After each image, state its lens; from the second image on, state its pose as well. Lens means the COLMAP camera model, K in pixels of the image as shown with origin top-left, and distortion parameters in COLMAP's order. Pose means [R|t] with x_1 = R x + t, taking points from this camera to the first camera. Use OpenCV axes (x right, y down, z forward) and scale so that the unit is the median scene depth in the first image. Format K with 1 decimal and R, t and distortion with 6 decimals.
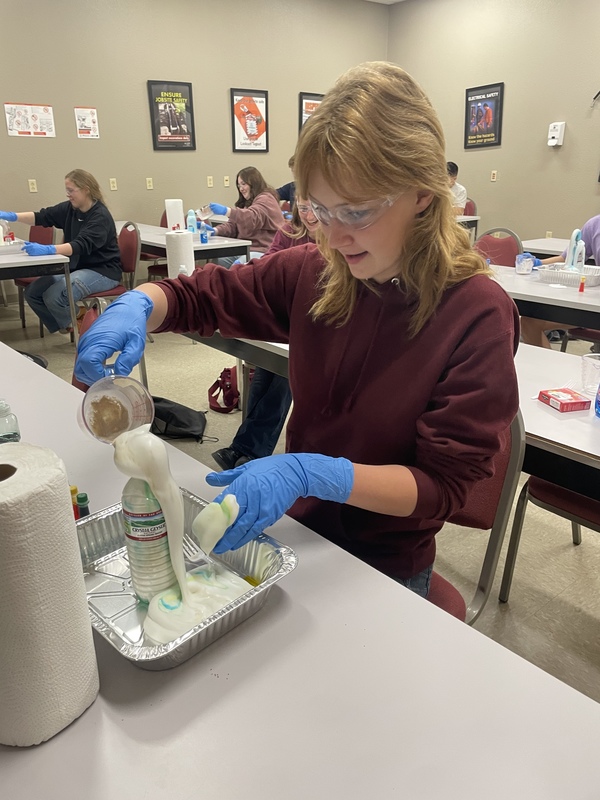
lens RADIAL K [[630.3, 0, 300.5], [0, 630.3, 403.0], [0, 0, 1]] dist [0.034785, -0.047619]
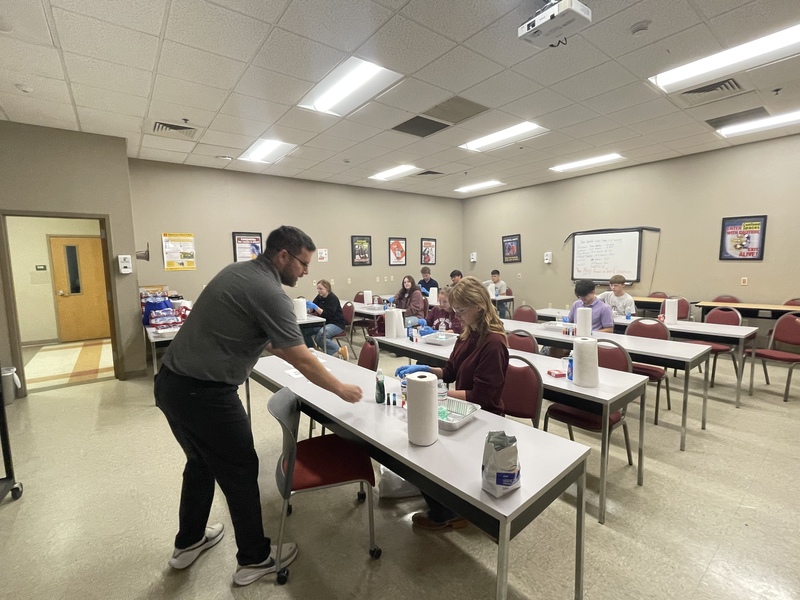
lens RADIAL K [[364.2, 0, 404.2], [0, 364.2, 297.4], [0, 0, 1]] dist [0.004869, 0.000146]
pose [[0.999728, -0.008505, -0.021722, -0.037771], [0.002405, 0.963787, -0.266664, 0.016098], [0.023204, 0.266539, 0.963545, -0.112561]]
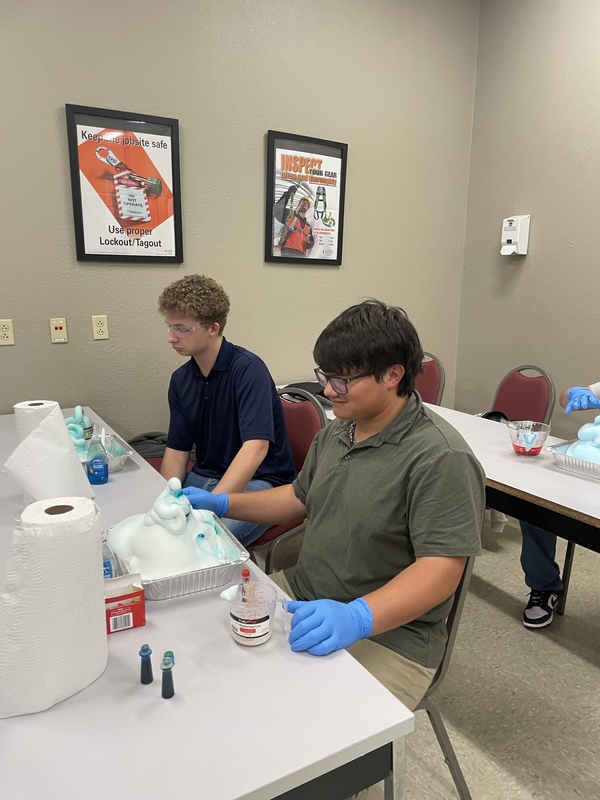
lens RADIAL K [[630.3, 0, 298.3], [0, 630.3, 401.0], [0, 0, 1]] dist [0.034785, -0.047619]
pose [[0.991785, 0.036846, -0.122493, 0.092932], [-0.056866, 0.984786, -0.164201, -0.283870], [0.114580, 0.169818, 0.978792, 0.722281]]
